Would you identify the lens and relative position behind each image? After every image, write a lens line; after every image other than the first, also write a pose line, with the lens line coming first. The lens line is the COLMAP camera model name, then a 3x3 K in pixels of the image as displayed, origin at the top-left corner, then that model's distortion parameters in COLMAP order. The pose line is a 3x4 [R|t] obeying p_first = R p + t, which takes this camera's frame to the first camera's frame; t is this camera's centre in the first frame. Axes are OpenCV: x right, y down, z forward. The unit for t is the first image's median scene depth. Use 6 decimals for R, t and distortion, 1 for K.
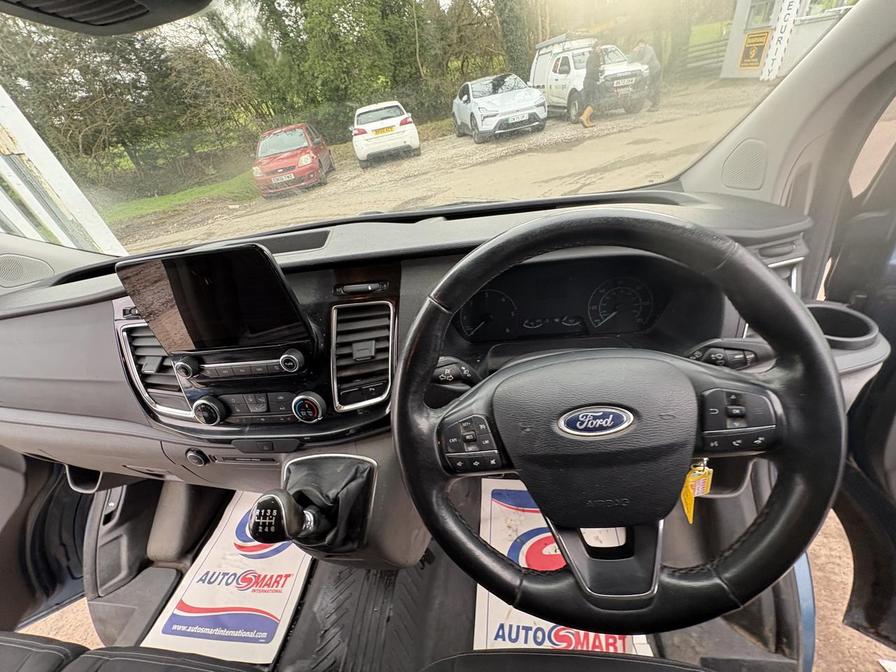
lens RADIAL K [[358.1, 0, 447.2], [0, 358.1, 336.6], [0, 0, 1]] dist [0.000119, -0.000325]
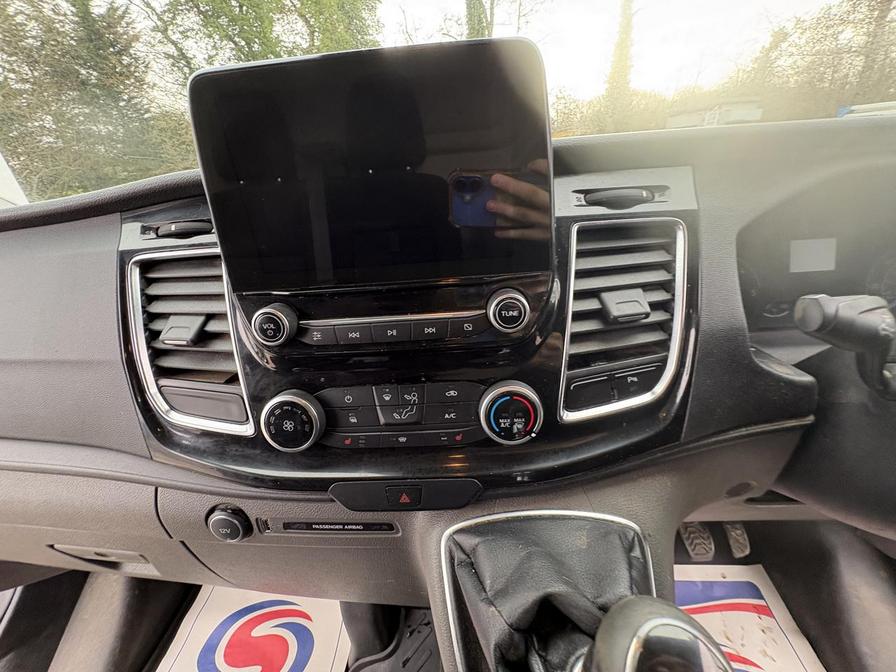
lens RADIAL K [[355.3, 0, 449.1], [0, 355.3, 329.3], [0, 0, 1]] dist [-0.001140, 0.000244]
pose [[0.992066, 0.051646, 0.114616, -0.492068], [-0.028296, 0.980057, -0.196694, 0.167349], [-0.122489, 0.191890, 0.973743, 0.443876]]
